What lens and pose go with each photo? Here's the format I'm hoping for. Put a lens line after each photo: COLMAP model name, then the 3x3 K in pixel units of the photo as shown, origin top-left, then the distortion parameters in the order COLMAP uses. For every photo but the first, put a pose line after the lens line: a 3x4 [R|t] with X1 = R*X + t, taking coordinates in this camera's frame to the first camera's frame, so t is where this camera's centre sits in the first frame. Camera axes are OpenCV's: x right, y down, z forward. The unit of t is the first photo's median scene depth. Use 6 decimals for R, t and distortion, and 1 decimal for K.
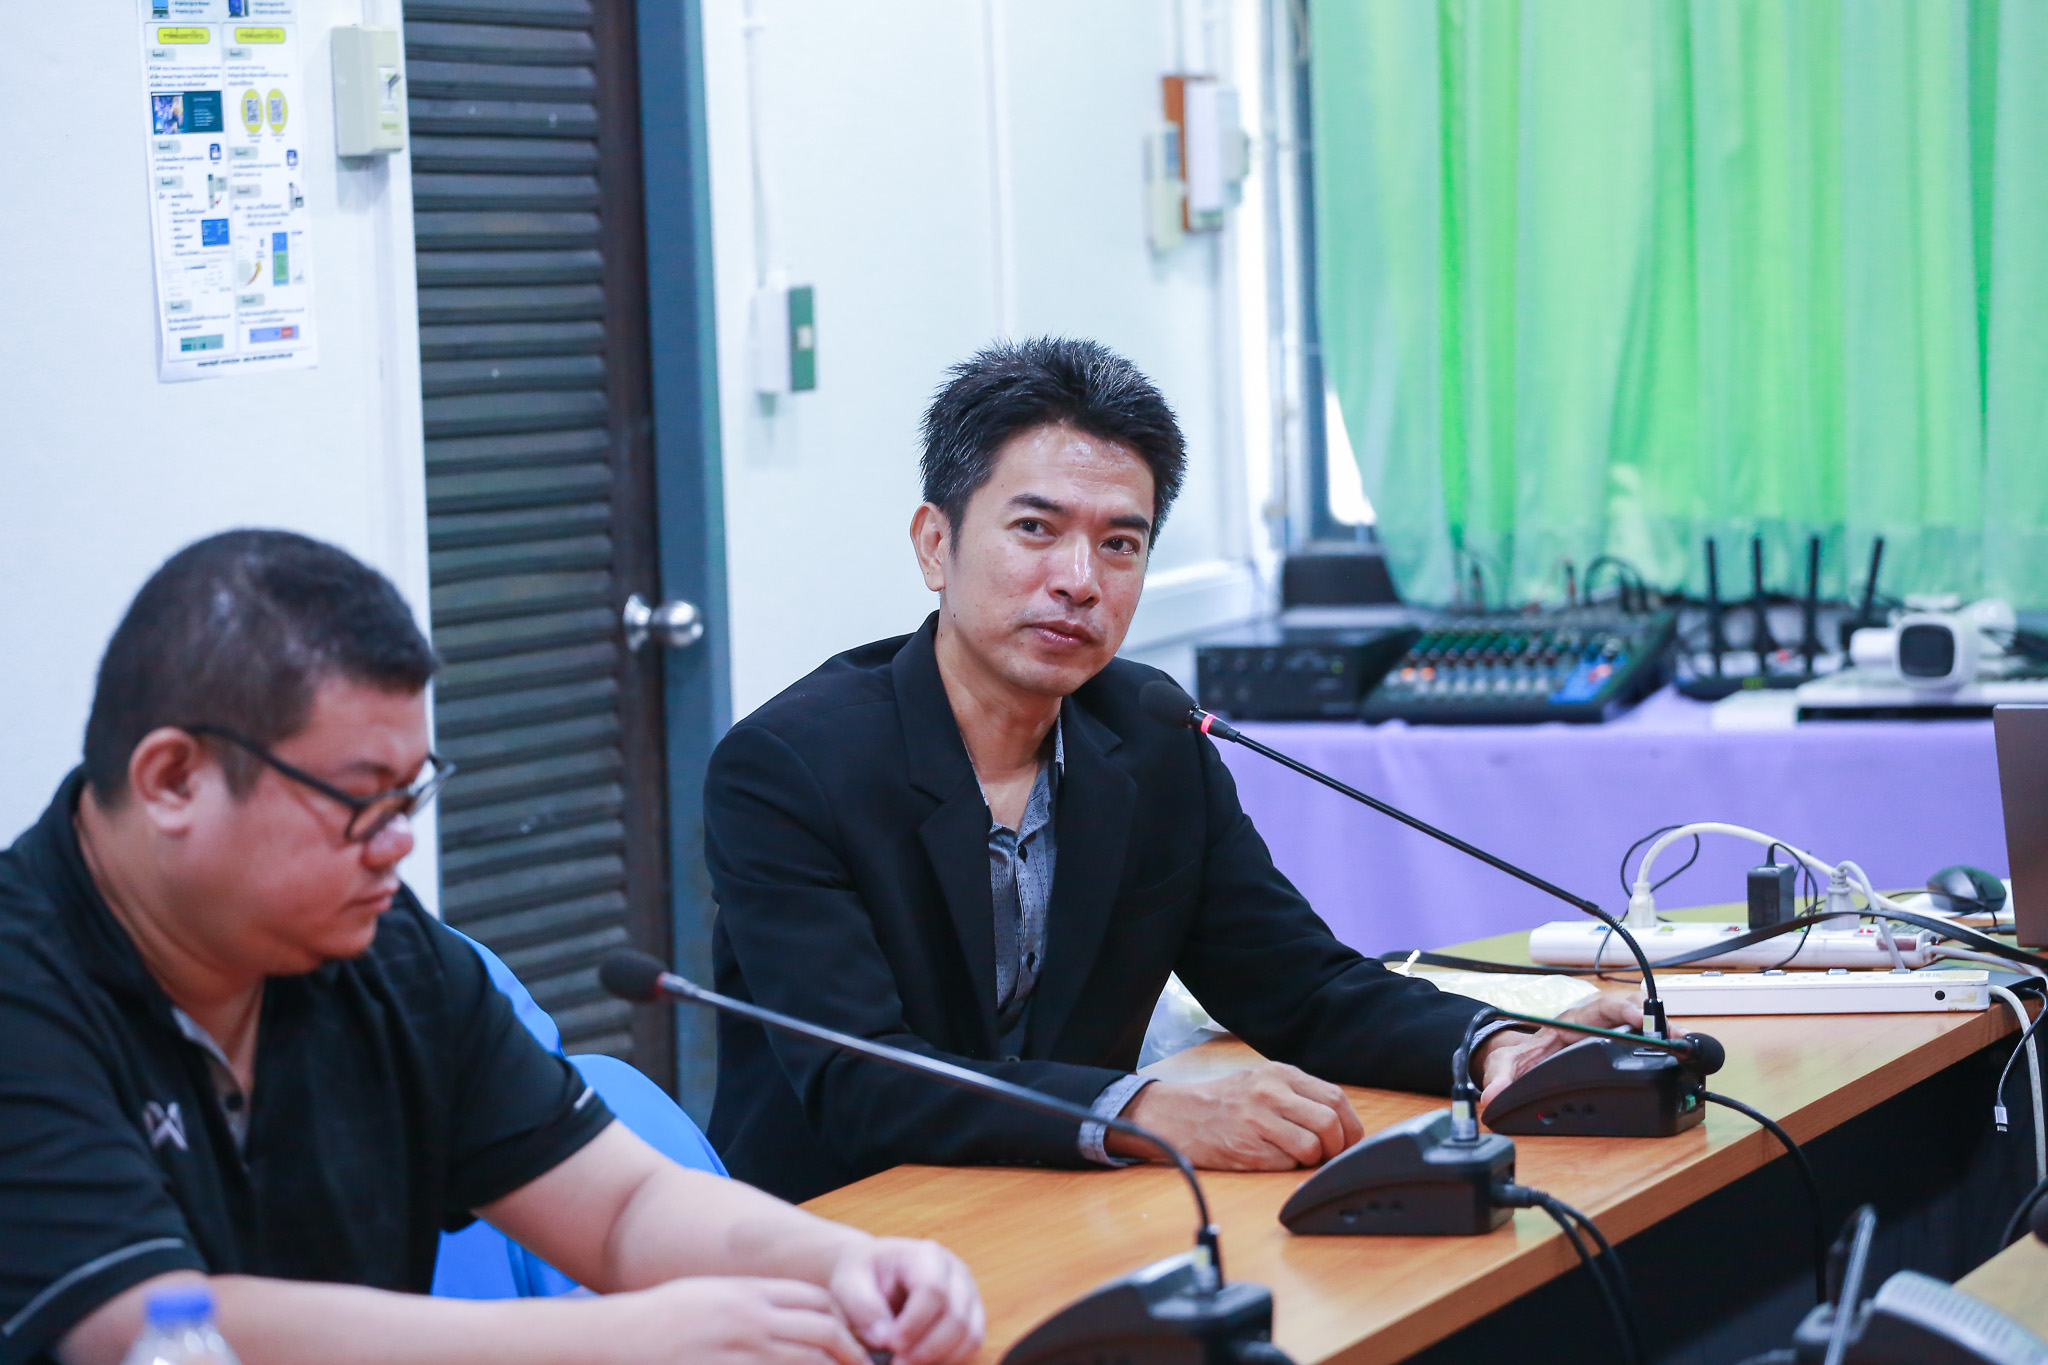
lens RADIAL K [[6886.4, 0, 1024.0], [0, 6886.4, 682.5], [0, 0, 1]] dist [0.209414, 0.642753]
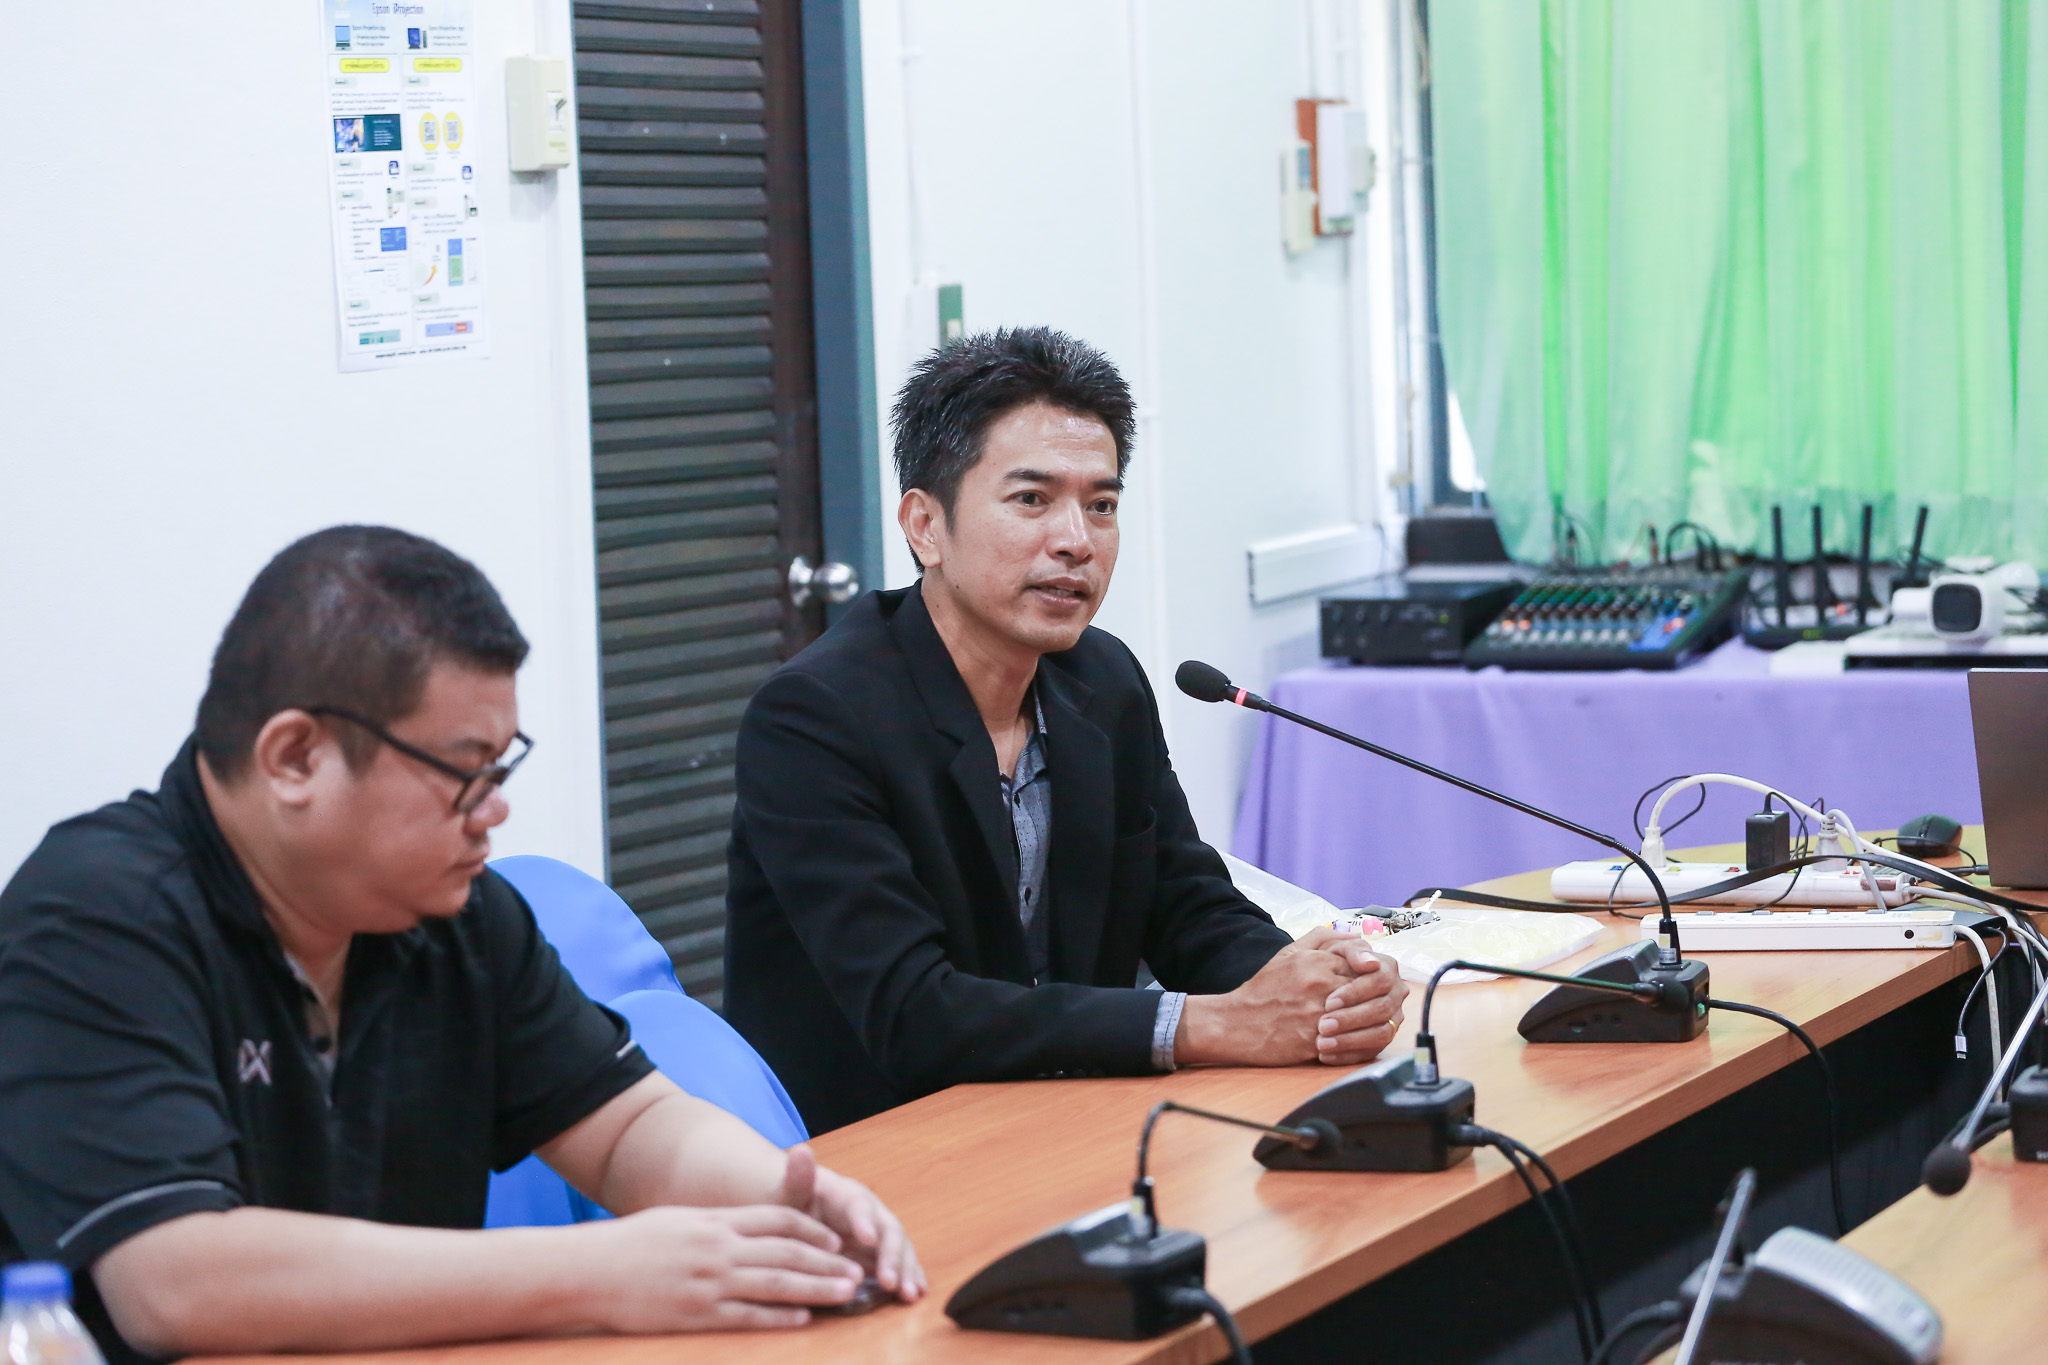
lens RADIAL K [[5605.0, 0, 1024.0], [0, 5605.0, 682.5], [0, 0, 1]] dist [-0.078618, -0.601736]
pose [[0.998277, 0.004516, -0.058511, 0.035457], [-0.003644, 0.999881, 0.015012, -0.006214], [0.058571, -0.014773, 0.998174, 0.084810]]
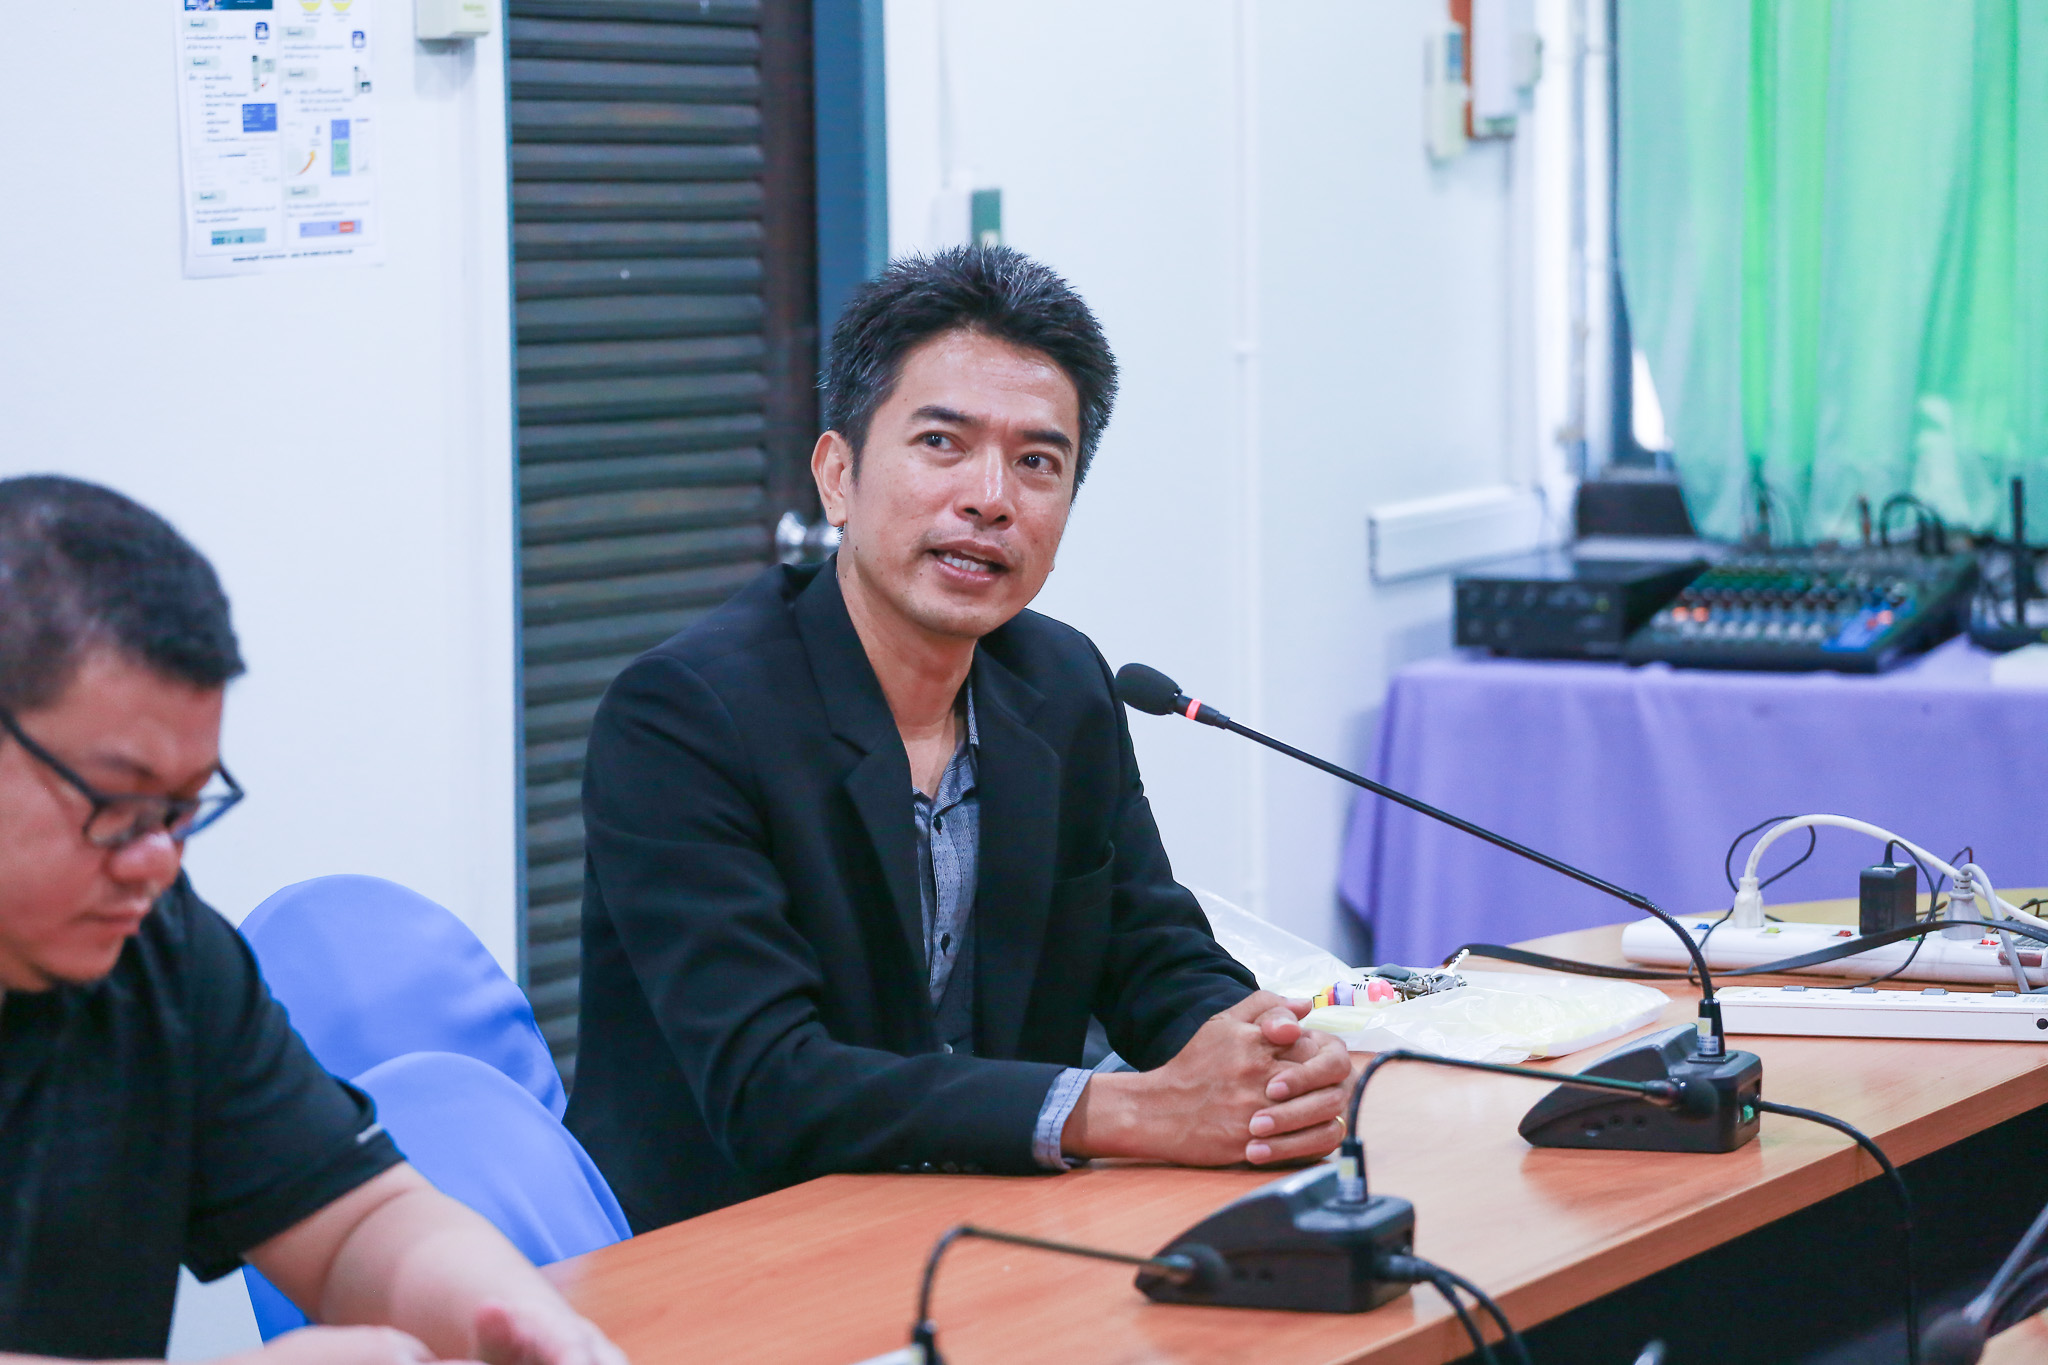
lens RADIAL K [[6469.4, 0, 1024.0], [0, 6469.4, 682.5], [0, 0, 1]] dist [0.183931, -1.188958]
pose [[0.993486, 0.032716, -0.109159, 0.074731], [-0.030385, 0.999275, 0.022952, -0.011123], [0.109830, -0.019486, 0.993759, 0.127851]]
